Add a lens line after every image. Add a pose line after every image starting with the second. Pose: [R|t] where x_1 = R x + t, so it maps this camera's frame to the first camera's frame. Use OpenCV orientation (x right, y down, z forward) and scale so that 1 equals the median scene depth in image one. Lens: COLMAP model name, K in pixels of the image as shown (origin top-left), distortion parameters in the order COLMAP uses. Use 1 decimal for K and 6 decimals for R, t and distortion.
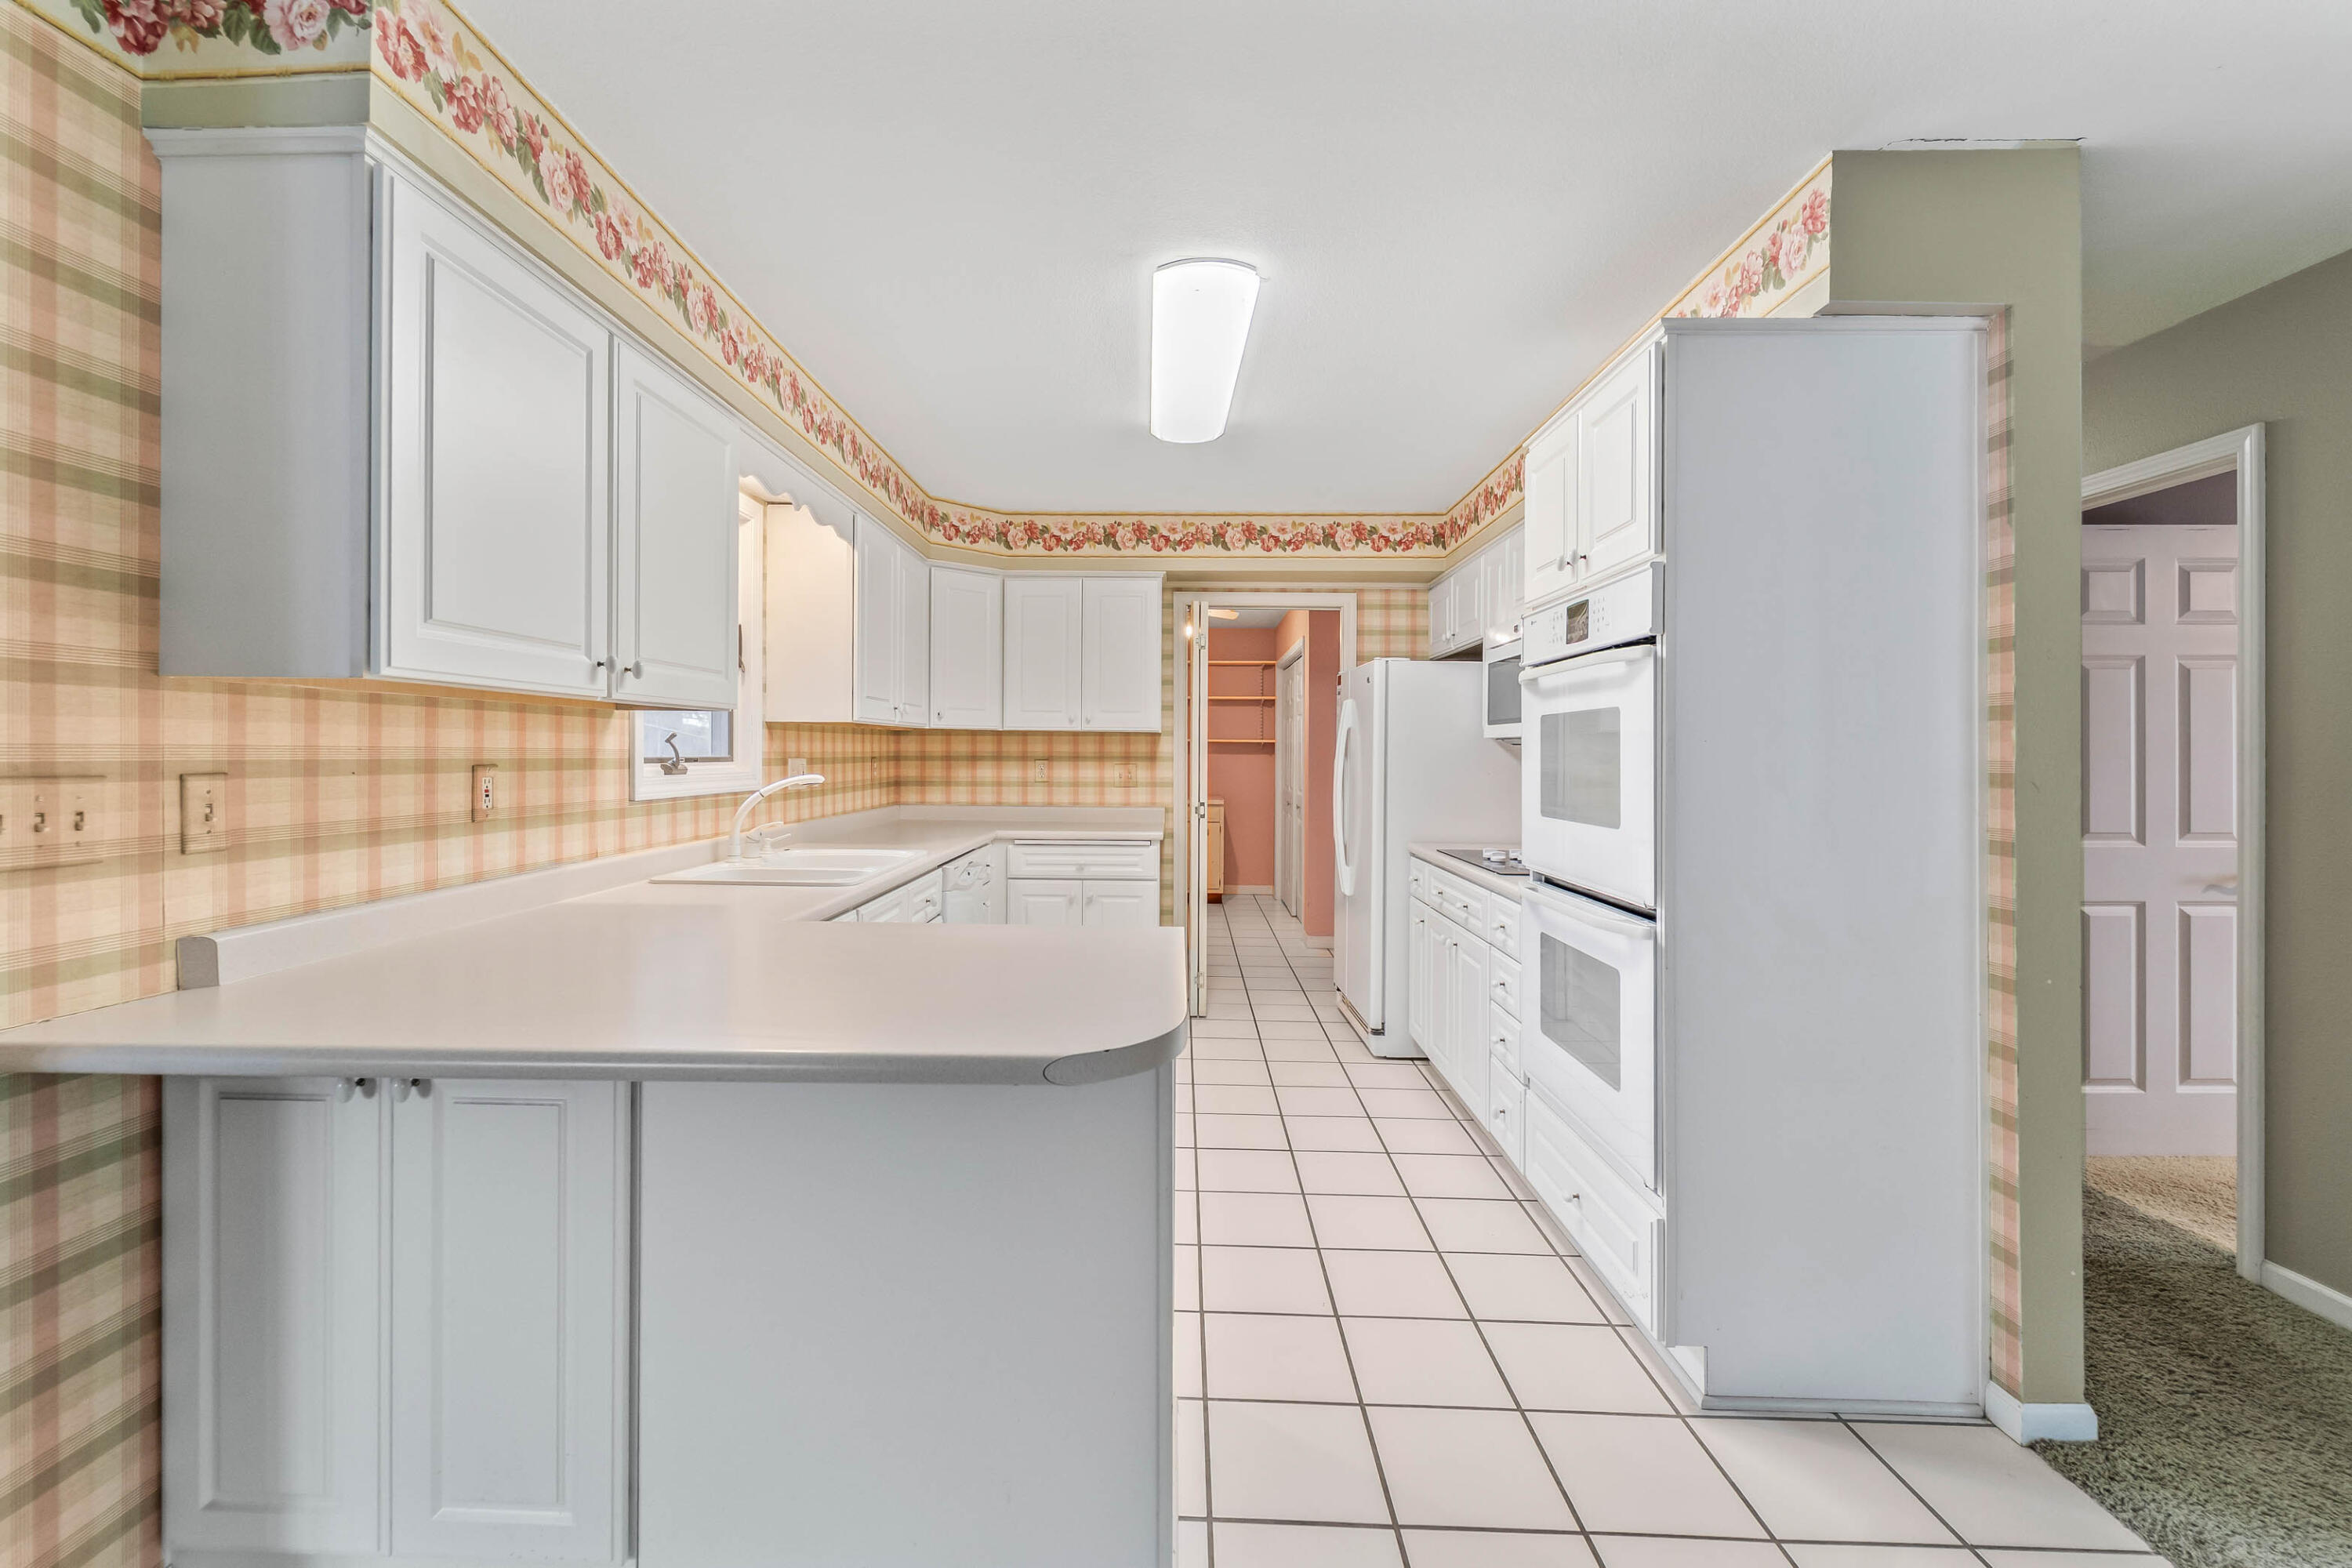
lens RADIAL K [[981.2, 0, 1154.1], [0, 981.2, 754.1], [0, 0, 1]] dist [-0.000633, 0.000039]
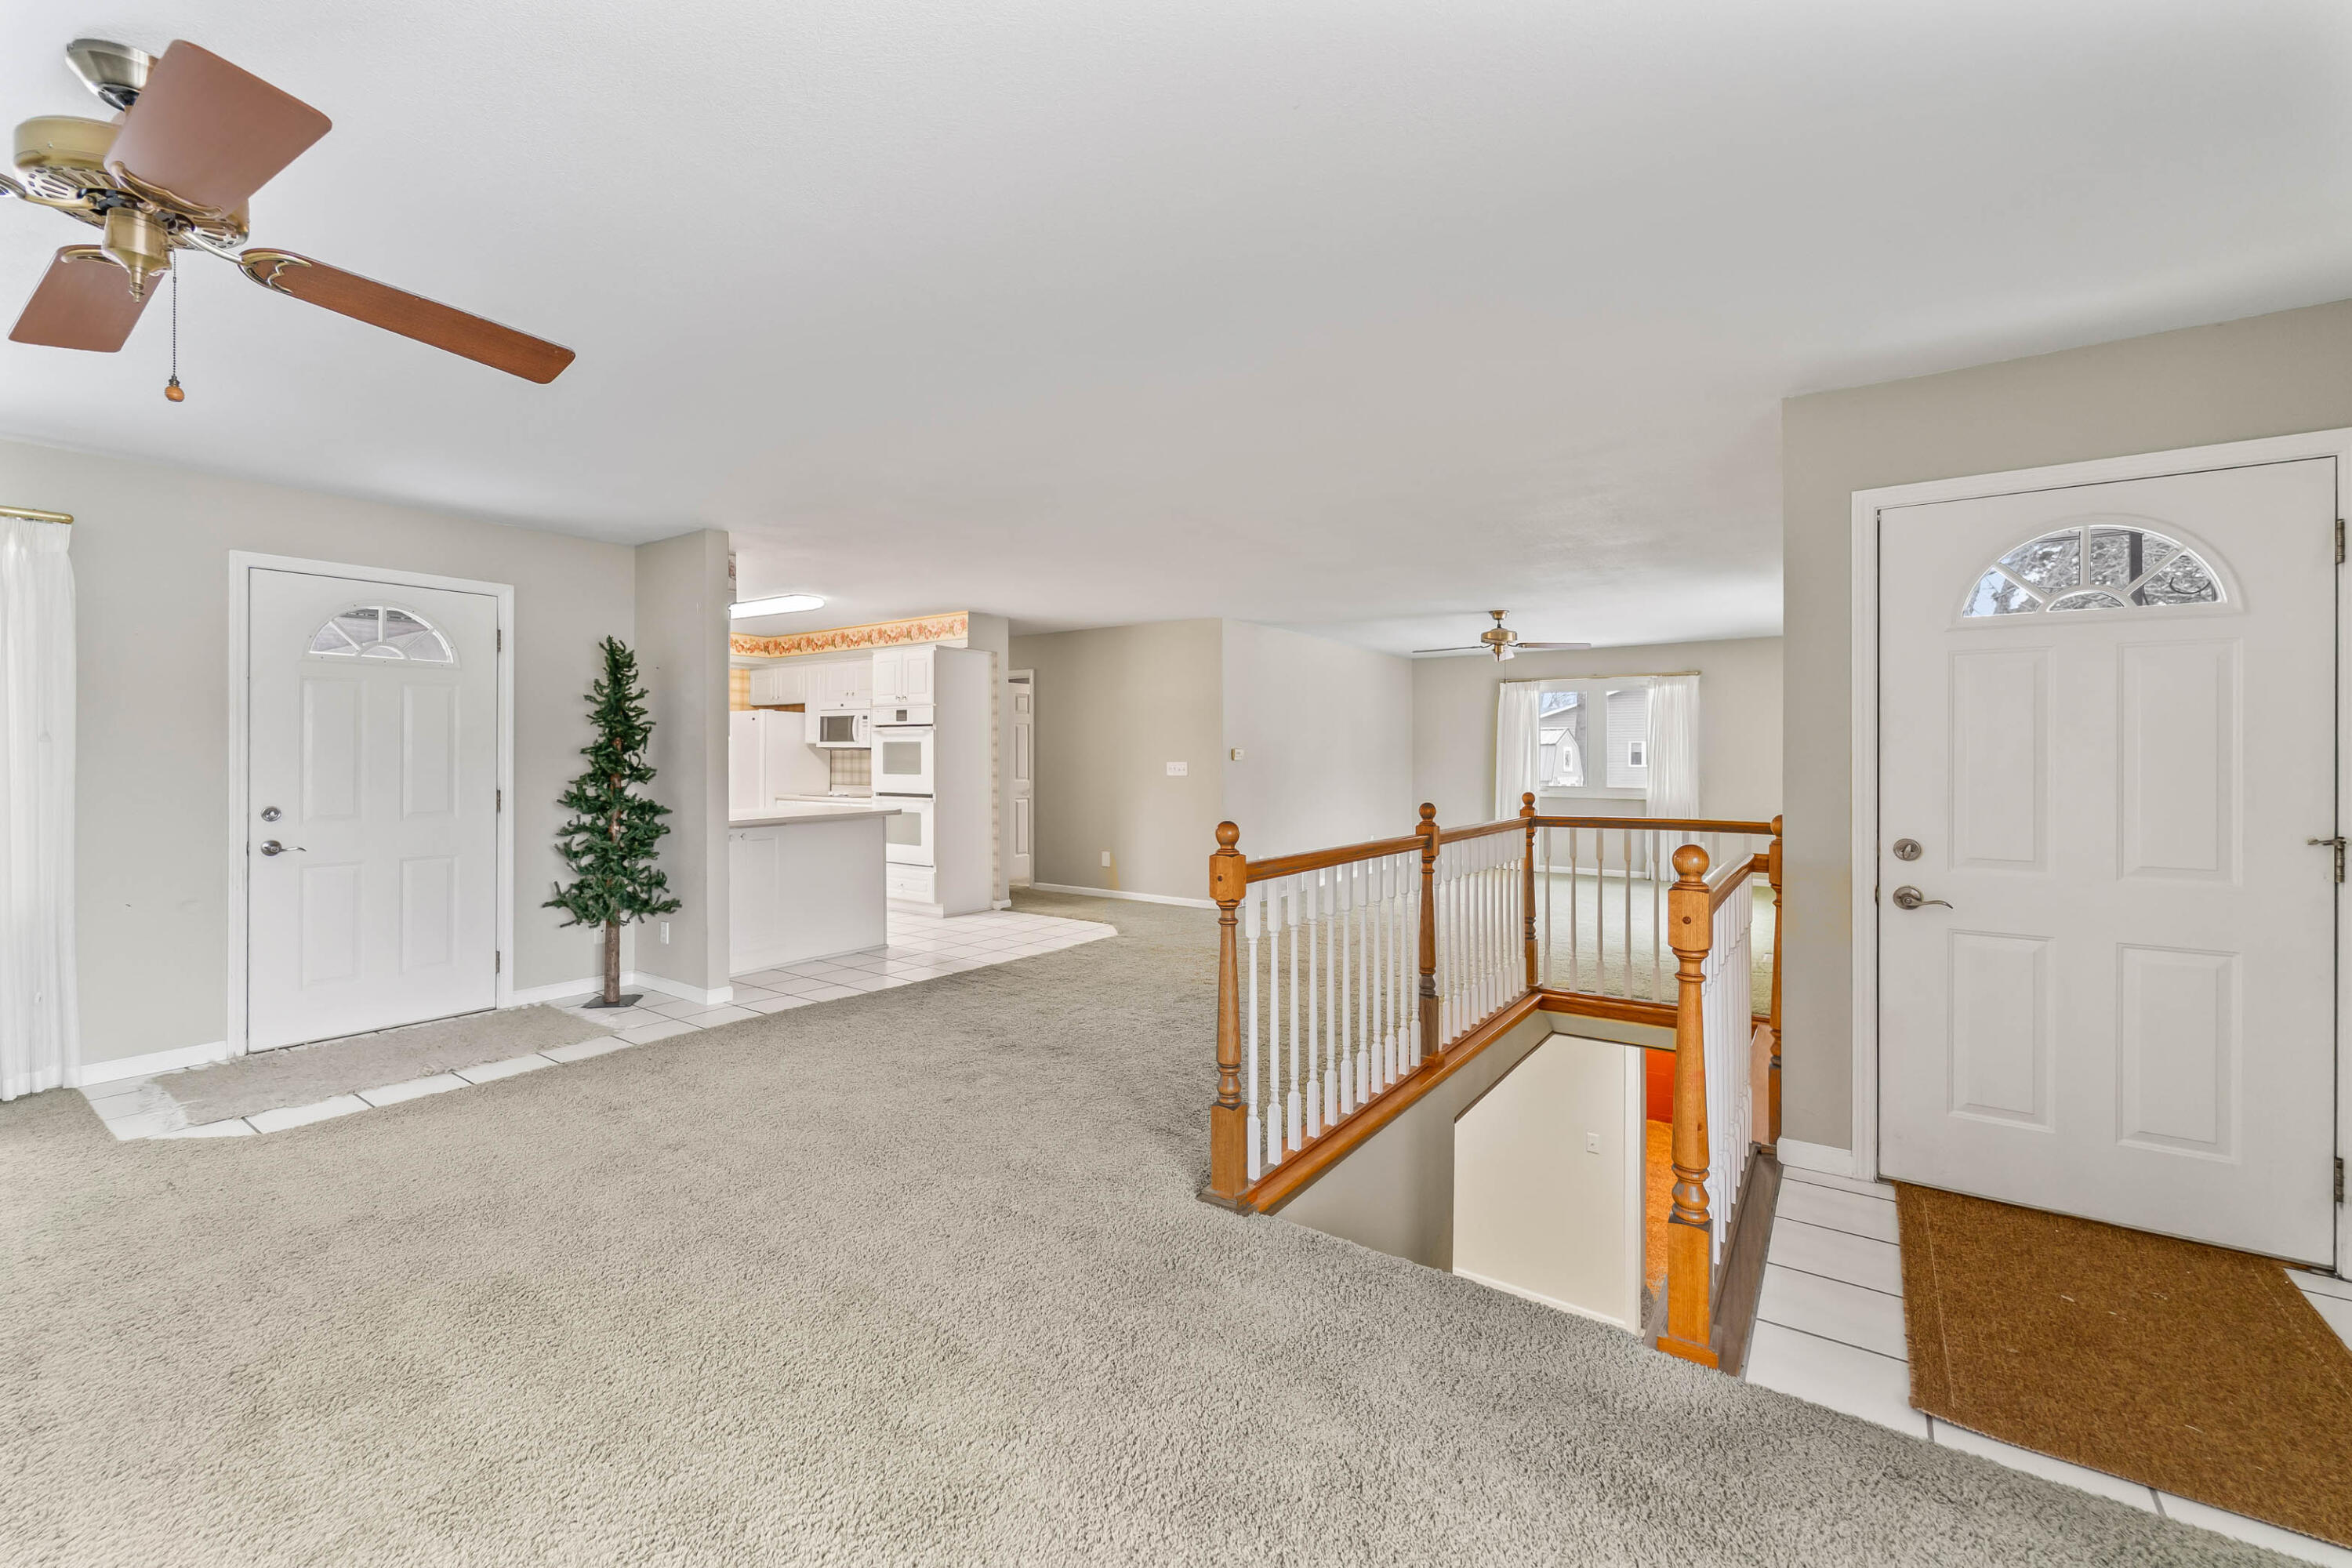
lens RADIAL K [[981.2, 0, 1154.1], [0, 981.2, 754.1], [0, 0, 1]] dist [-0.000633, 0.000039]
pose [[0.561155, -0.001256, 0.827710, -1.489716], [-0.000670, 0.999998, 0.001971, -0.005576], [-0.827710, -0.001661, 0.561153, -1.285818]]
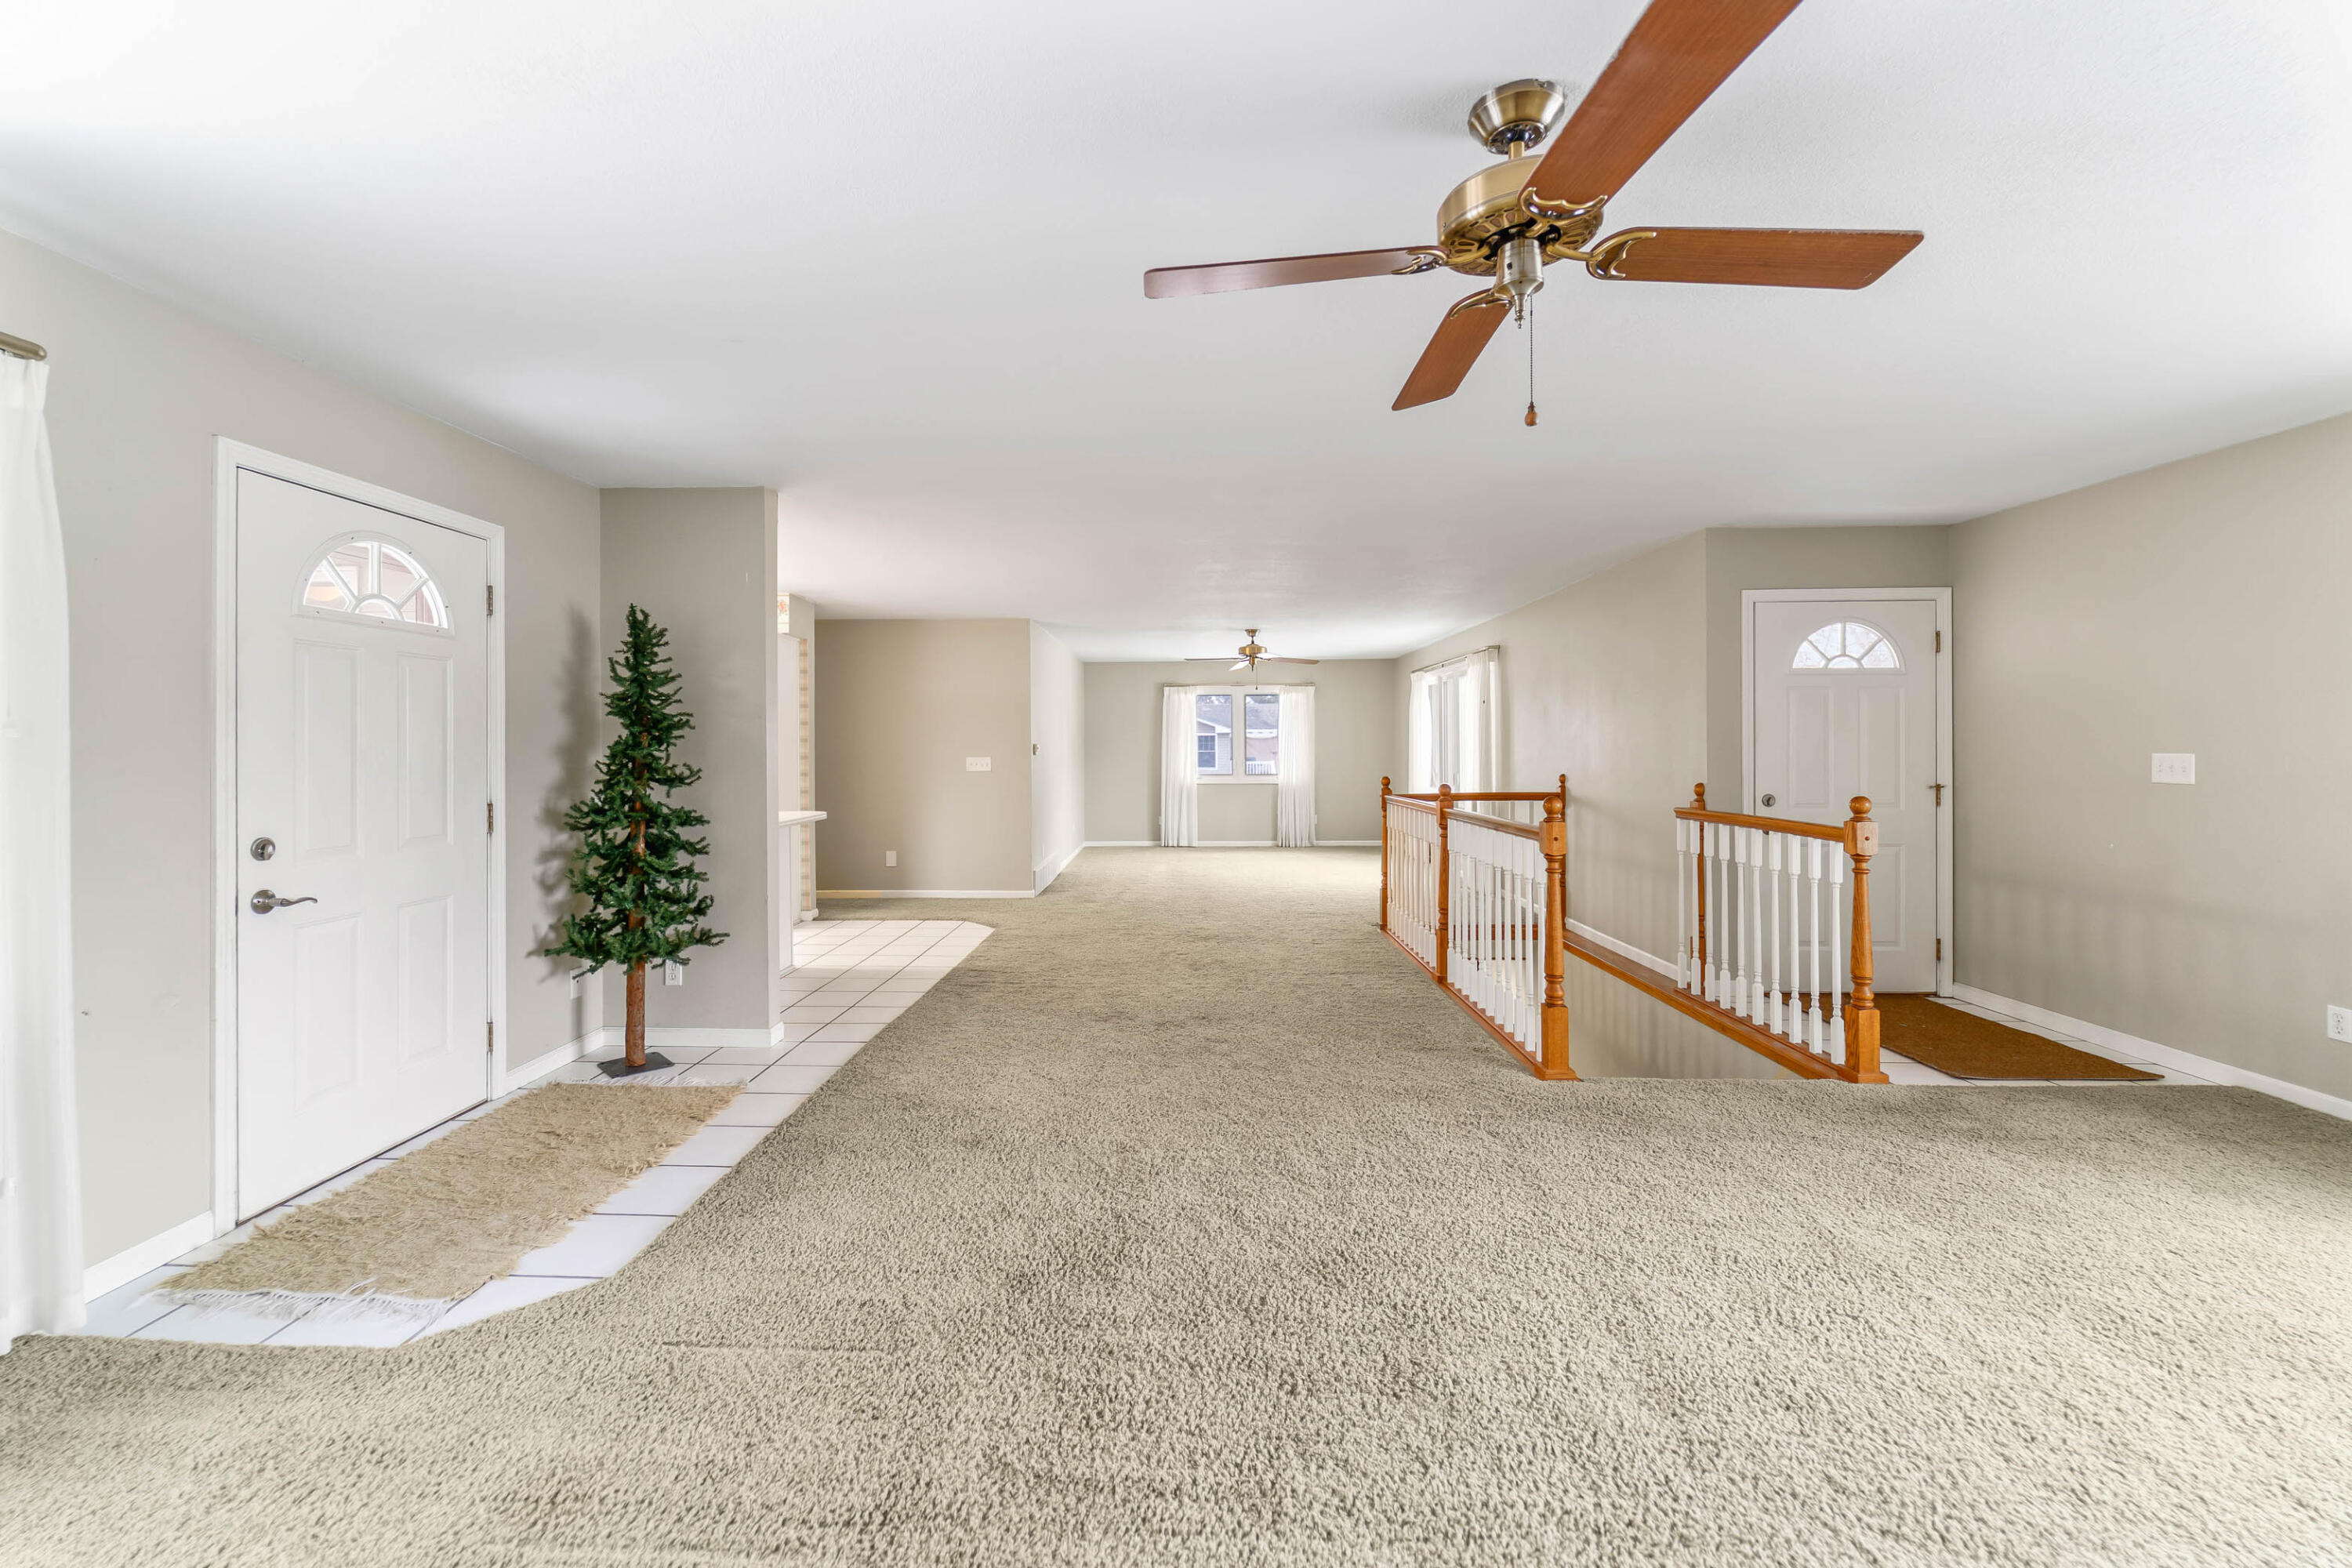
lens RADIAL K [[962.6, 0, 1176.0], [0, 962.6, 750.0], [0, 0, 1]] dist [0.002178, 0.000267]
pose [[-0.000809, -0.004956, 0.999987, -1.927622], [0.003784, 0.999981, 0.004959, -0.010040], [-0.999993, 0.003788, -0.000791, -0.316506]]
